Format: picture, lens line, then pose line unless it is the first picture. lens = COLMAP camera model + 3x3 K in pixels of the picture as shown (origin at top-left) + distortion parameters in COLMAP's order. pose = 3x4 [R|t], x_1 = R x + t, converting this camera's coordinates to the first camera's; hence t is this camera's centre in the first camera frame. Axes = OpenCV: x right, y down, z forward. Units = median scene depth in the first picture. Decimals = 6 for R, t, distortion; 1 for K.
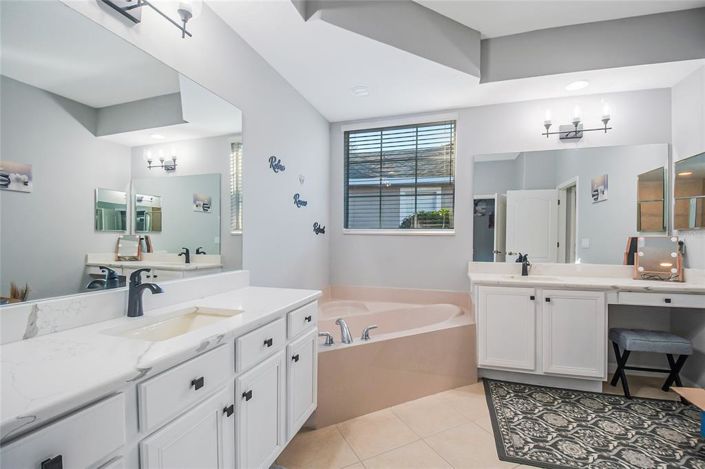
lens RADIAL K [[312.9, 0, 358.2], [0, 312.9, 238.6], [0, 0, 1]] dist [-0.008577, -0.002957]
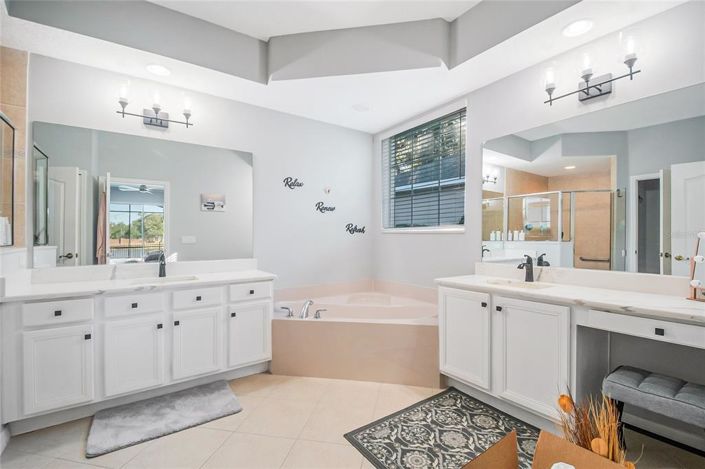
lens RADIAL K [[312.9, 0, 355.7], [0, 312.9, 235.8], [0, 0, 1]] dist [-0.008577, -0.002957]
pose [[0.787327, -0.008995, -0.616470, 0.811791], [0.005777, 0.999957, -0.007212, 0.004209], [0.616509, 0.002117, 0.787345, 0.102296]]
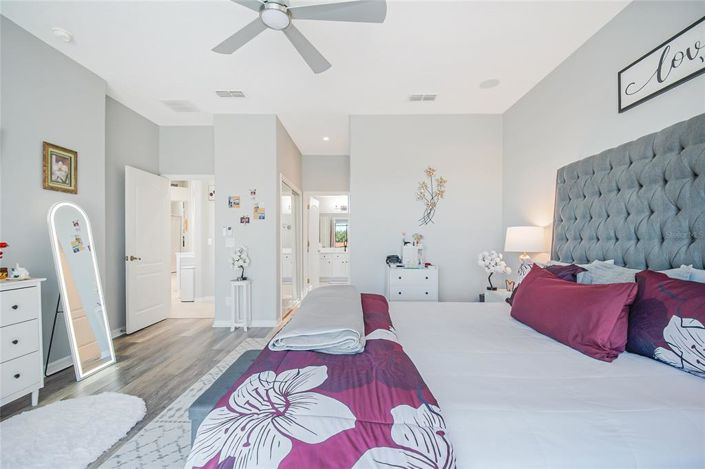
lens RADIAL K [[312.9, 0, 352.7], [0, 312.9, 238.1], [0, 0, 1]] dist [-0.008577, -0.002957]
pose [[0.280422, -0.007835, -0.959845, 3.428399], [-0.008491, 0.999907, -0.010643, 0.007989], [0.959839, 0.011134, 0.280330, -0.475024]]
